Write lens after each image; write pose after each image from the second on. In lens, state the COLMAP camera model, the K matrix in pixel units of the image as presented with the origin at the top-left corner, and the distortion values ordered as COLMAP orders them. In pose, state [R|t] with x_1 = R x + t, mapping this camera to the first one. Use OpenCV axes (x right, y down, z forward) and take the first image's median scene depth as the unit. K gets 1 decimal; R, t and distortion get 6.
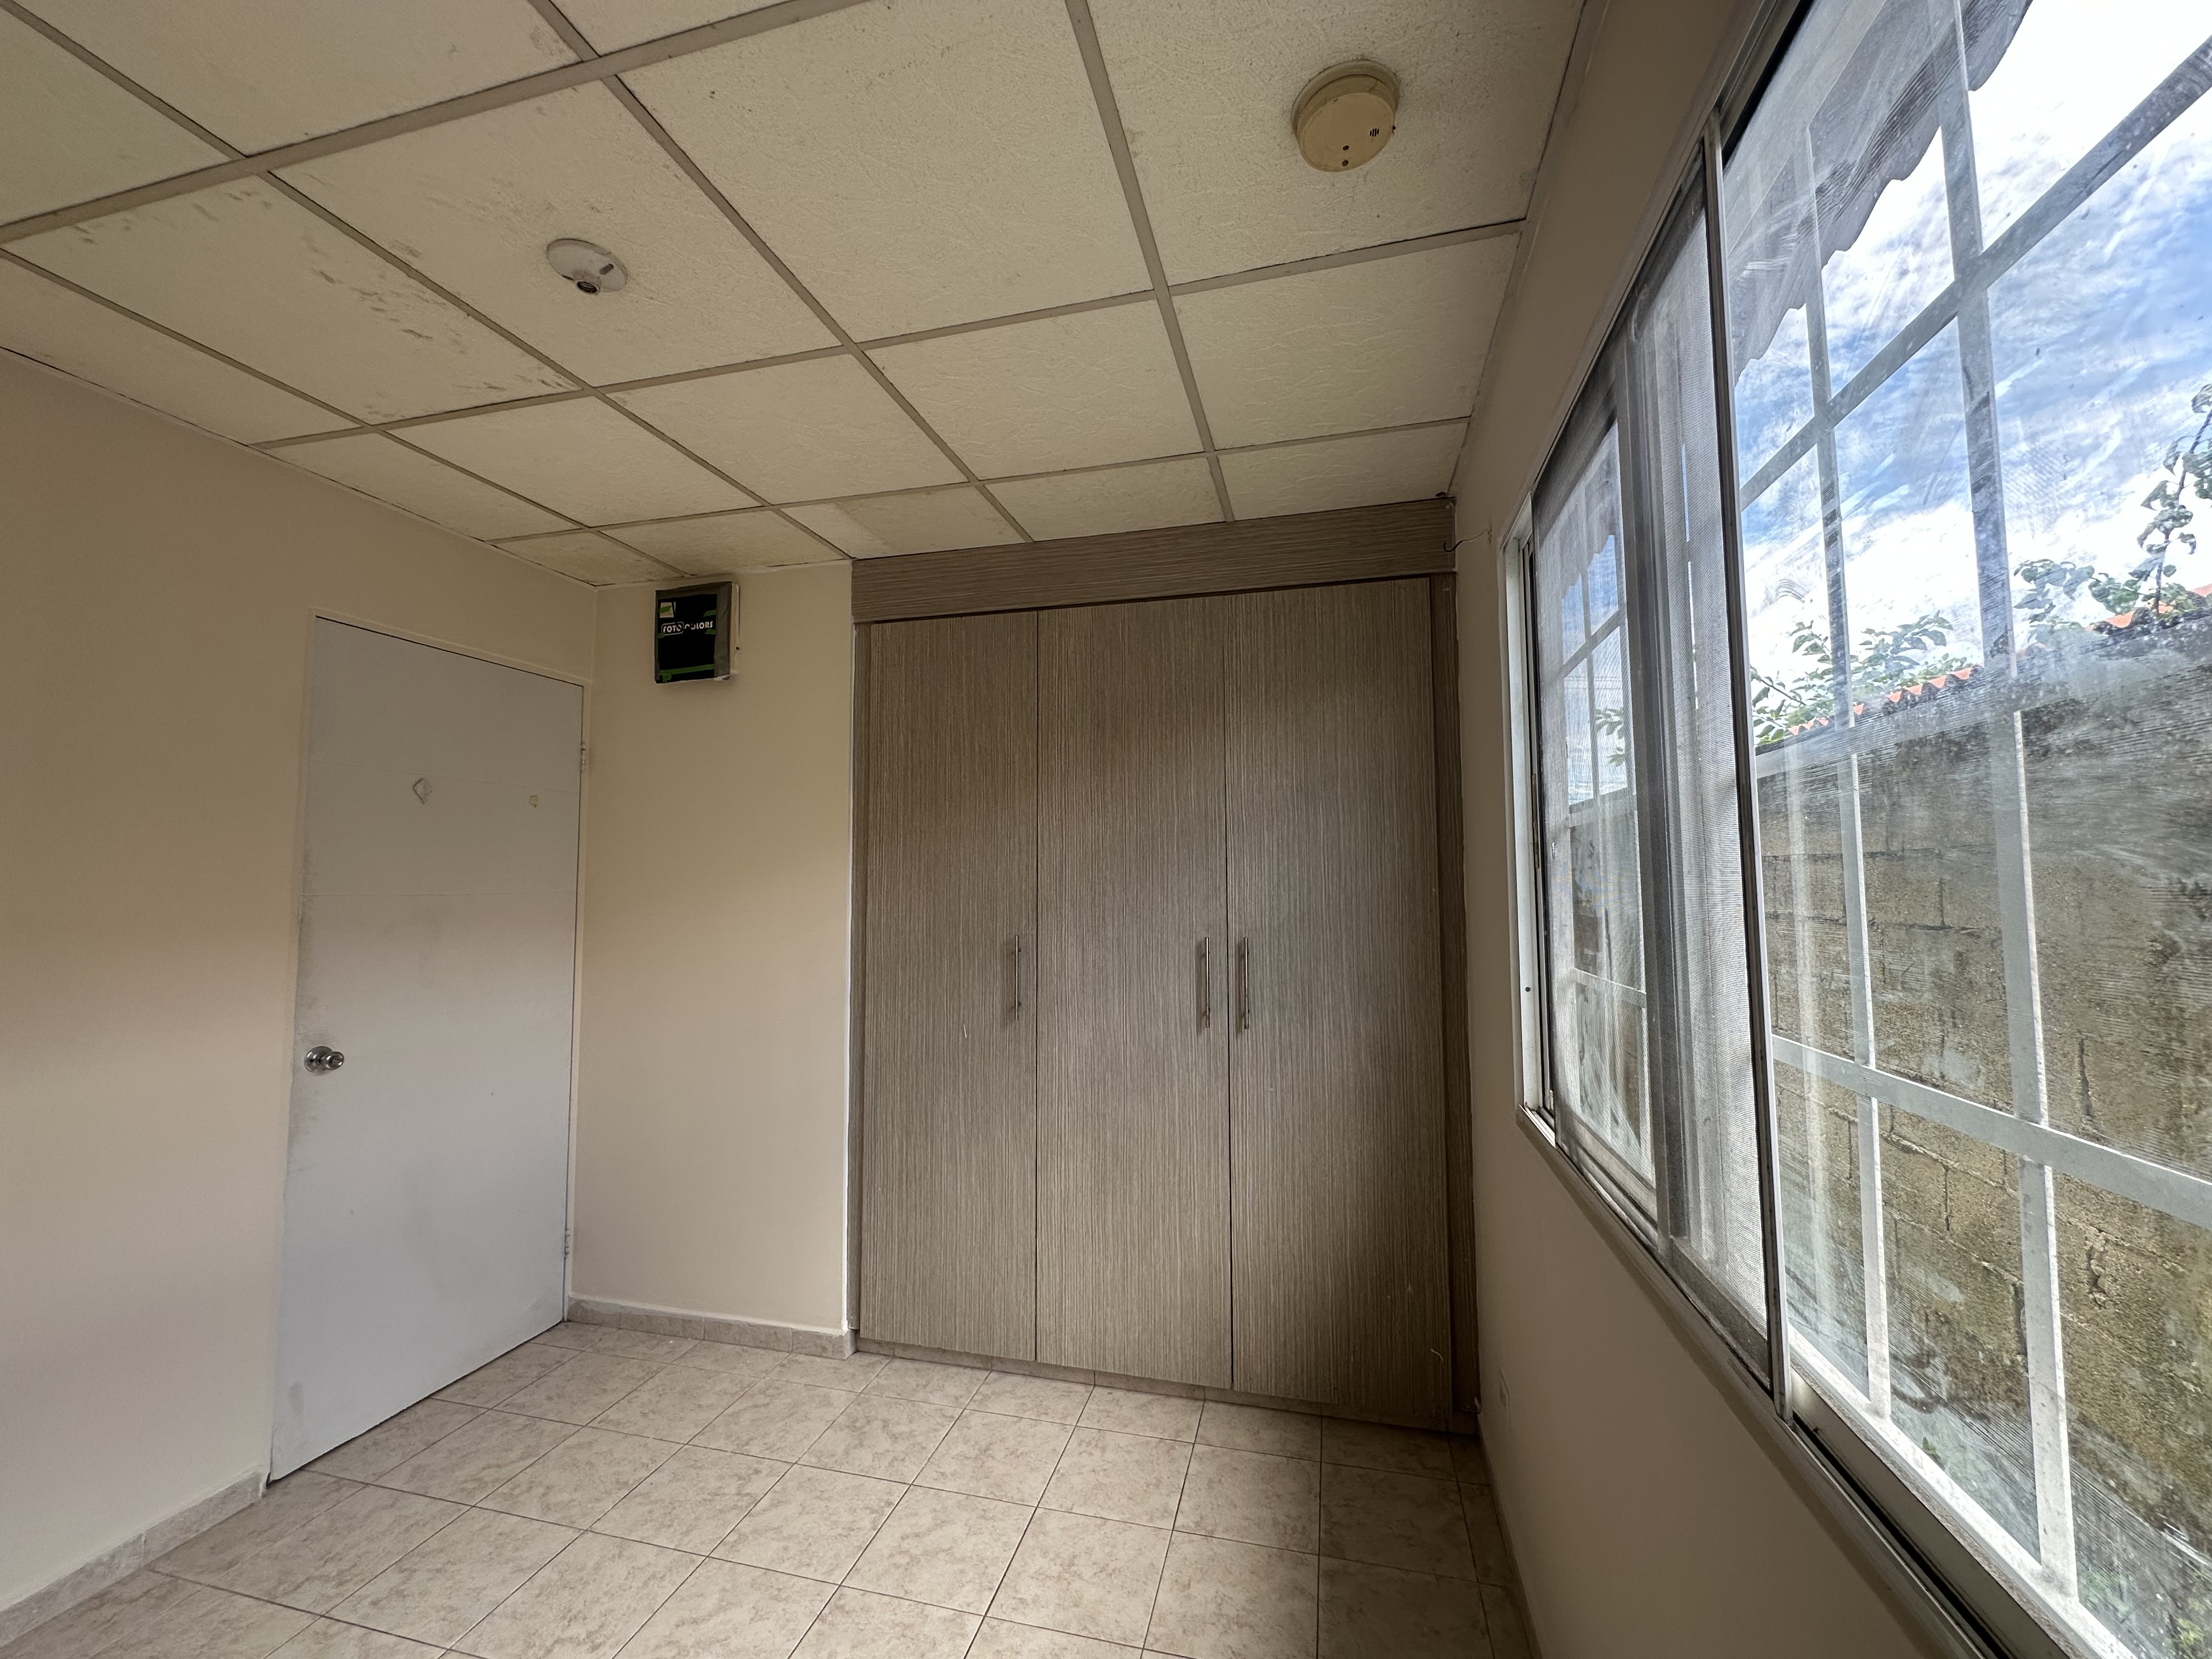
lens RADIAL K [[887.9, 0, 1106.0], [0, 887.9, 829.5], [0, 0, 1]] dist [-0.003854, 0.000790]
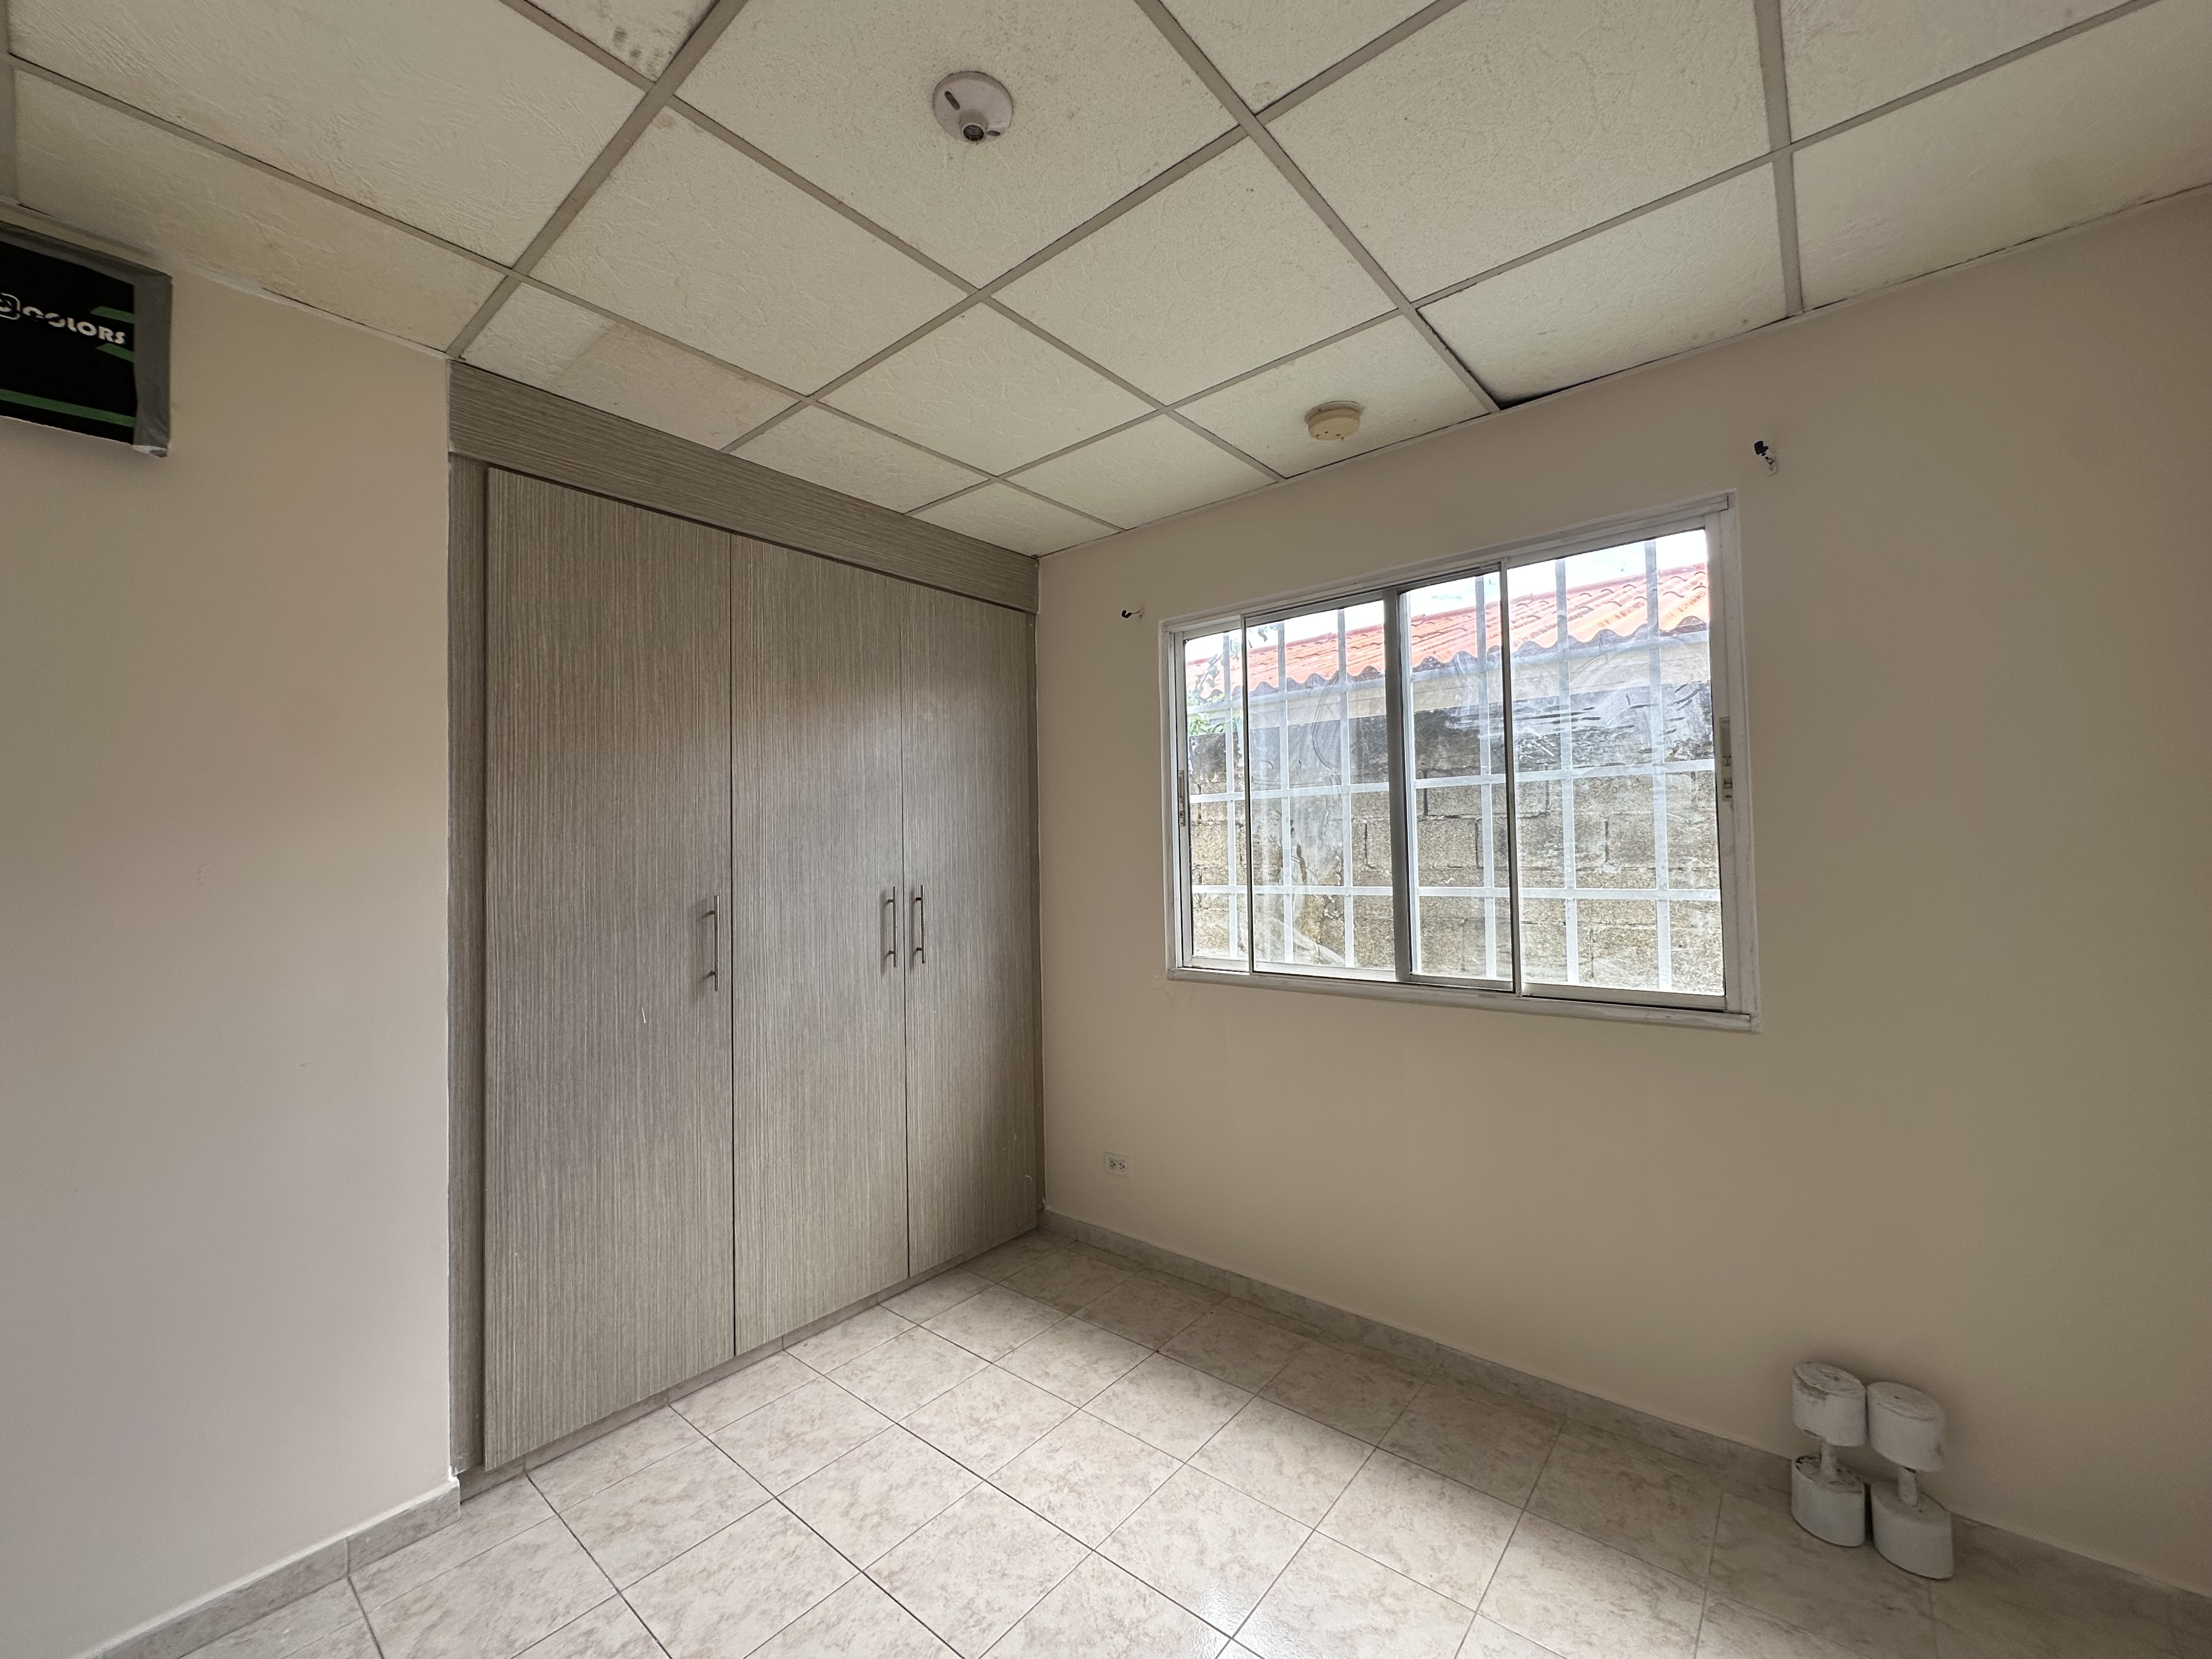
lens RADIAL K [[887.9, 0, 1106.0], [0, 887.9, 829.5], [0, 0, 1]] dist [-0.003854, 0.000790]
pose [[0.429716, 0.019585, 0.902752, -0.761002], [-0.040108, 0.999192, -0.002586, 0.041526], [-0.902073, -0.035096, 0.430154, 0.280522]]
